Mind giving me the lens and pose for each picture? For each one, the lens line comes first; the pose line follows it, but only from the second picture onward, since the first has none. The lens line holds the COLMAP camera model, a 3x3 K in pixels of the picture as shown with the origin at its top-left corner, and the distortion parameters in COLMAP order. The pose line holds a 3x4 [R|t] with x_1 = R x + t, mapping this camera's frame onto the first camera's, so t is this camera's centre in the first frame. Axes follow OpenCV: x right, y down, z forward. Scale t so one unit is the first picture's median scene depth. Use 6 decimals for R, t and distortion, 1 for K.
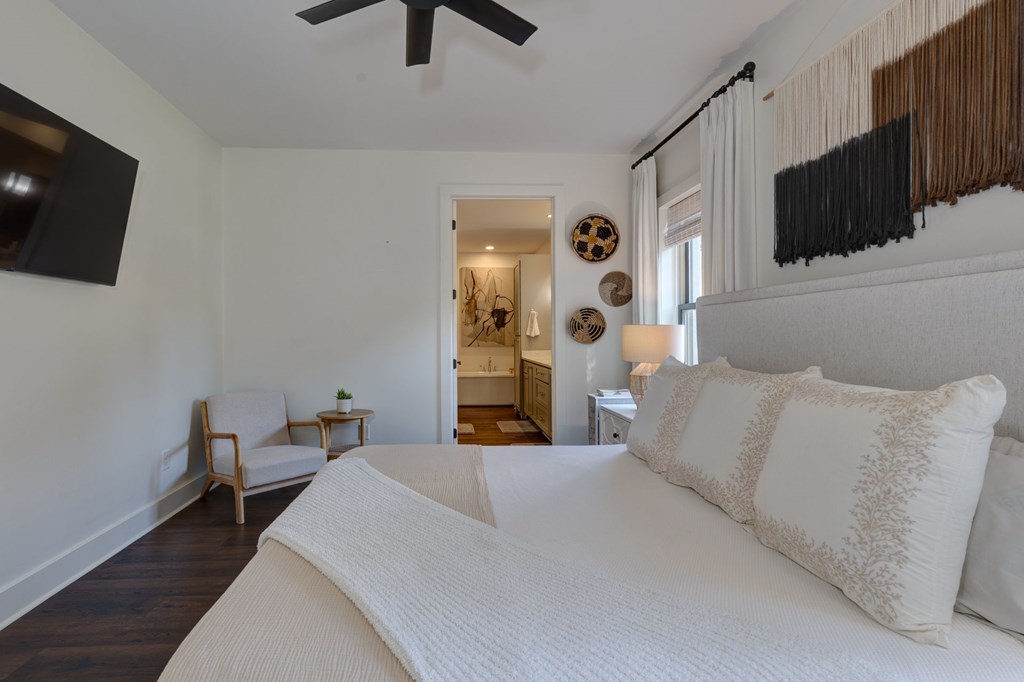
lens RADIAL K [[471.5, 0, 513.4], [0, 471.5, 333.2], [0, 0, 1]] dist [0.000772, -0.000361]
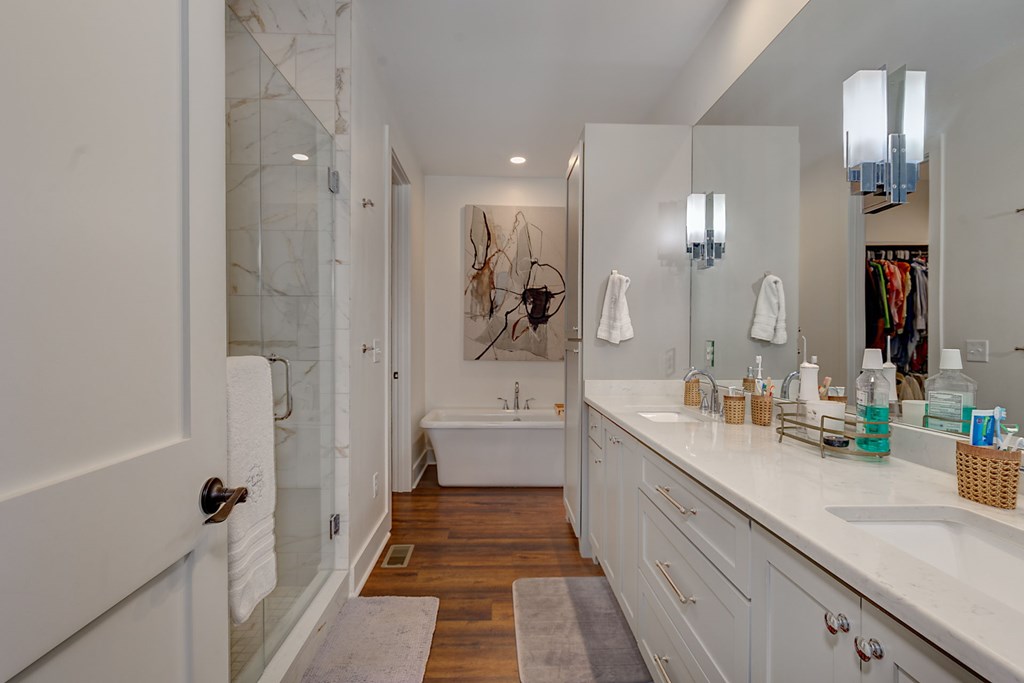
lens RADIAL K [[471.5, 0, 513.4], [0, 471.5, 333.7], [0, 0, 1]] dist [0.000772, -0.000361]
pose [[0.994000, 0.014361, -0.108430, 0.000941], [-0.015448, 0.999838, -0.009196, 0.003762], [0.108280, 0.010816, 0.994062, 0.488576]]
